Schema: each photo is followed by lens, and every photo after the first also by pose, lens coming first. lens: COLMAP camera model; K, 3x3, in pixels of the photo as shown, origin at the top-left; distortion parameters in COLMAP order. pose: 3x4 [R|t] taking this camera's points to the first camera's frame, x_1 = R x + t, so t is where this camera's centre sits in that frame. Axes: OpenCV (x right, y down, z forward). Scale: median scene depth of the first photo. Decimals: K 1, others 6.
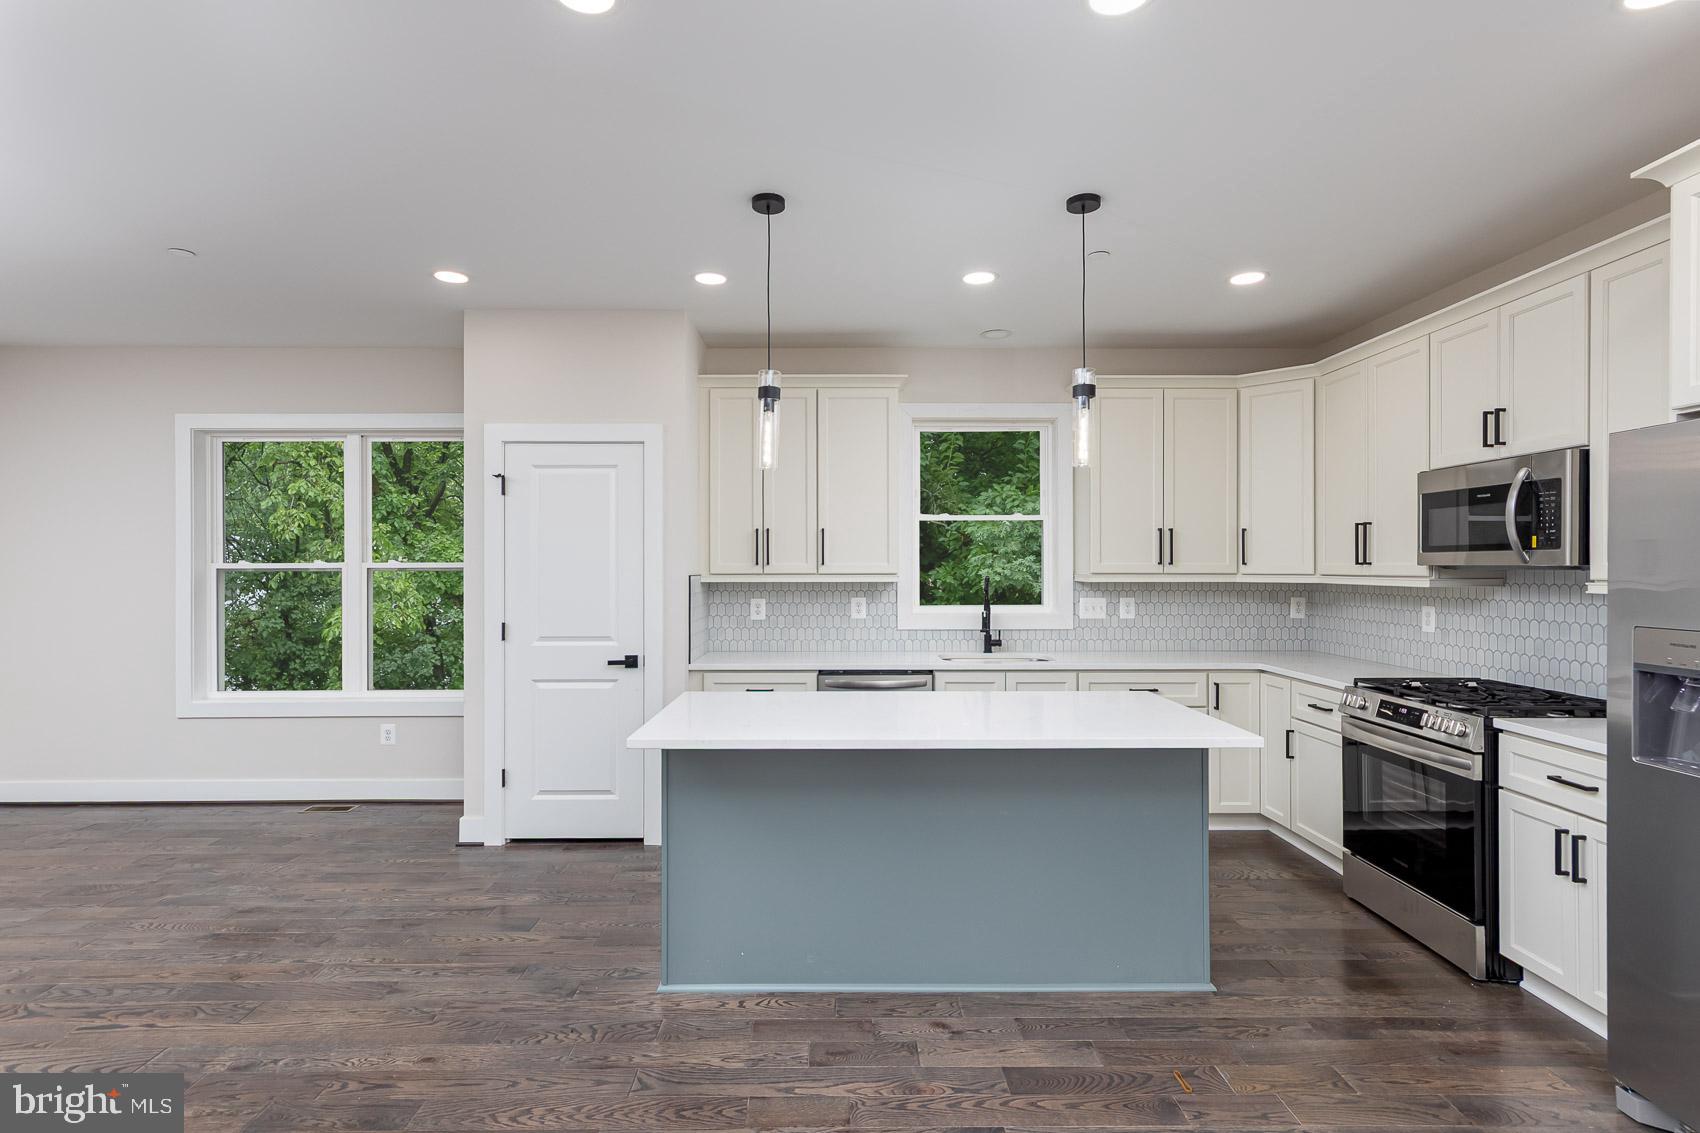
lens RADIAL K [[836.6, 0, 839.1], [0, 836.6, 566.5], [0, 0, 1]] dist [0.000760, 0.003034]
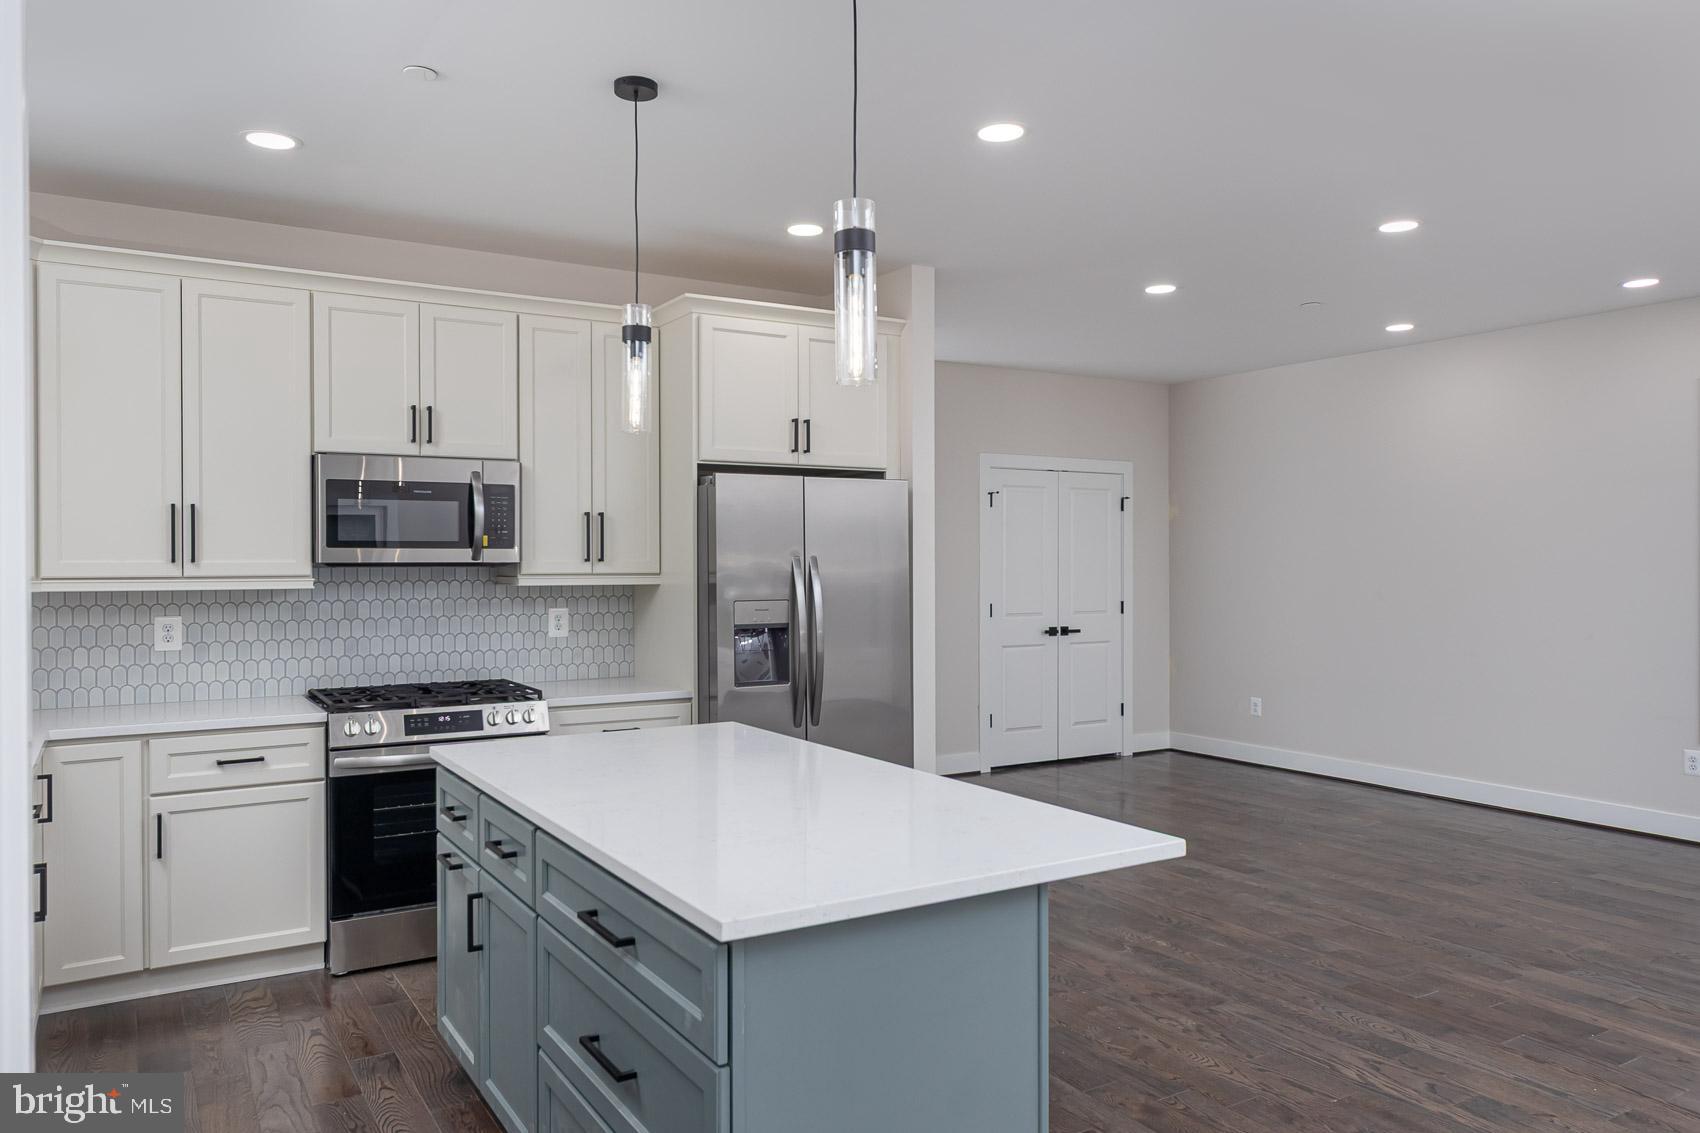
lens RADIAL K [[1194.2, 0, 843.1], [0, 1194.2, 561.2], [0, 0, 1]] dist [-0.005593, 0.007370]
pose [[-0.522877, 0.000479, 0.852408, -0.637808], [0.003319, 0.999993, 0.001475, -0.003021], [-0.852401, 0.003600, -0.522875, 1.222603]]
